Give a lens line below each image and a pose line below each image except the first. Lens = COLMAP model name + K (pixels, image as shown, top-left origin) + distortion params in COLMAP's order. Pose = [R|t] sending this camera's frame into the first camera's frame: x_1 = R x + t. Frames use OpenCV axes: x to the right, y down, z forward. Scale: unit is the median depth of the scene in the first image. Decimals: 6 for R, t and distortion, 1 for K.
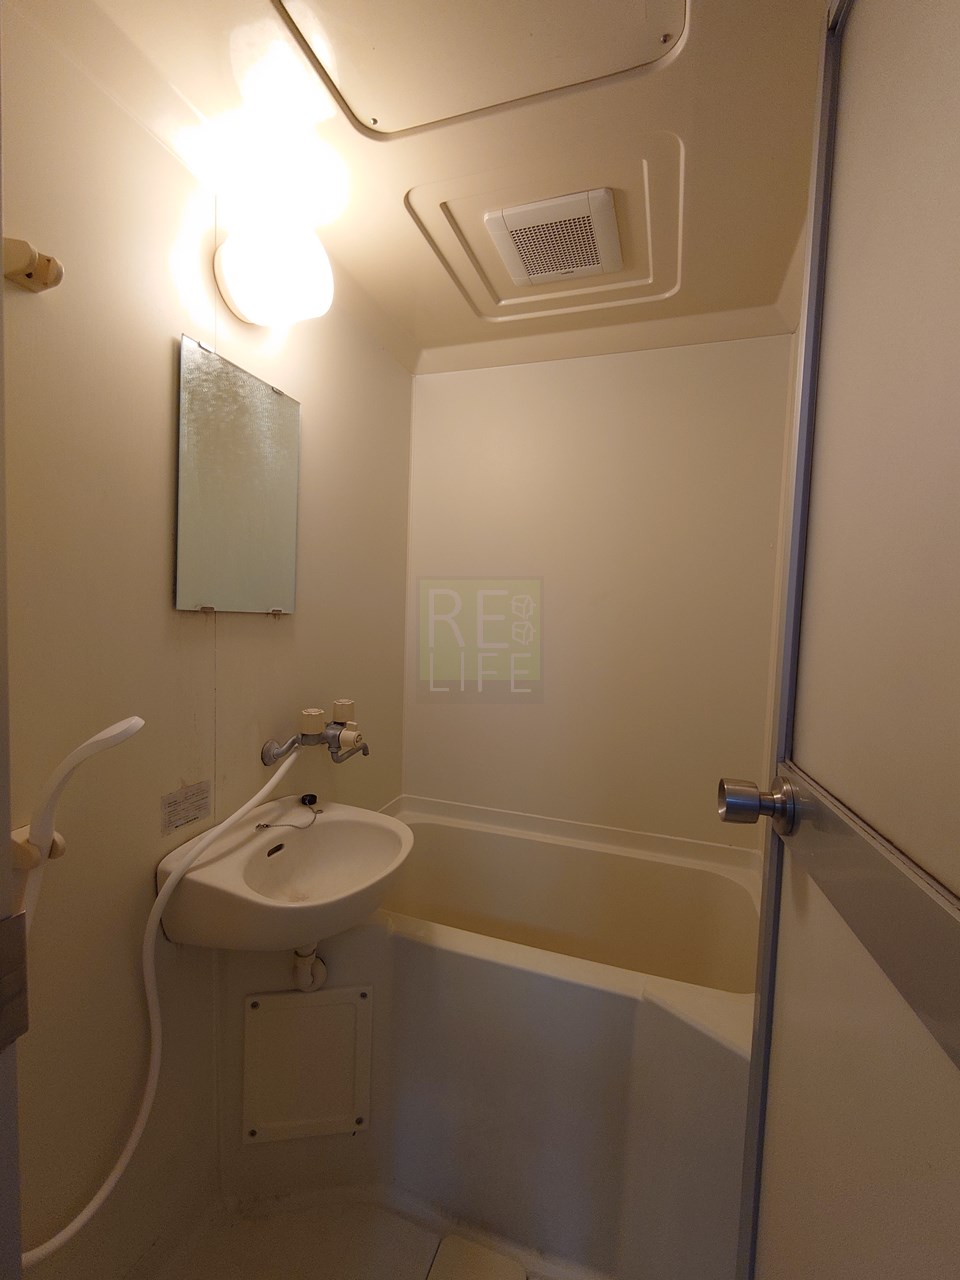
lens RADIAL K [[548.2, 0, 480.9], [0, 548.2, 641.1], [0, 0, 1]] dist [0.000227, -0.001751]
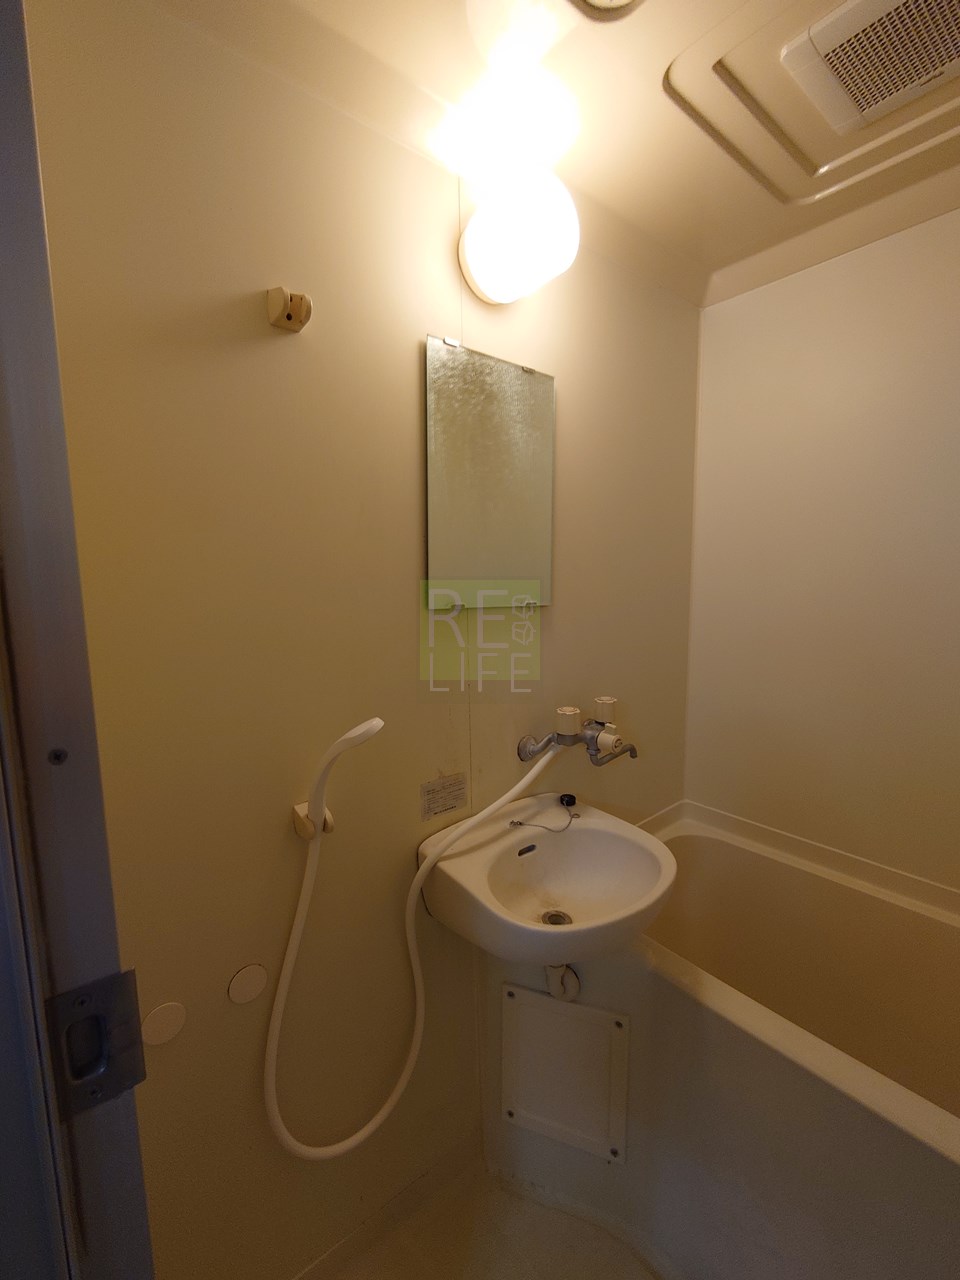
lens RADIAL K [[548.2, 0, 480.6], [0, 548.2, 639.8], [0, 0, 1]] dist [0.000227, -0.001751]
pose [[0.849213, 0.019081, -0.527705, 0.067087], [0.008053, 0.998763, 0.049072, -0.044690], [0.527988, -0.045923, 0.848009, 0.152549]]
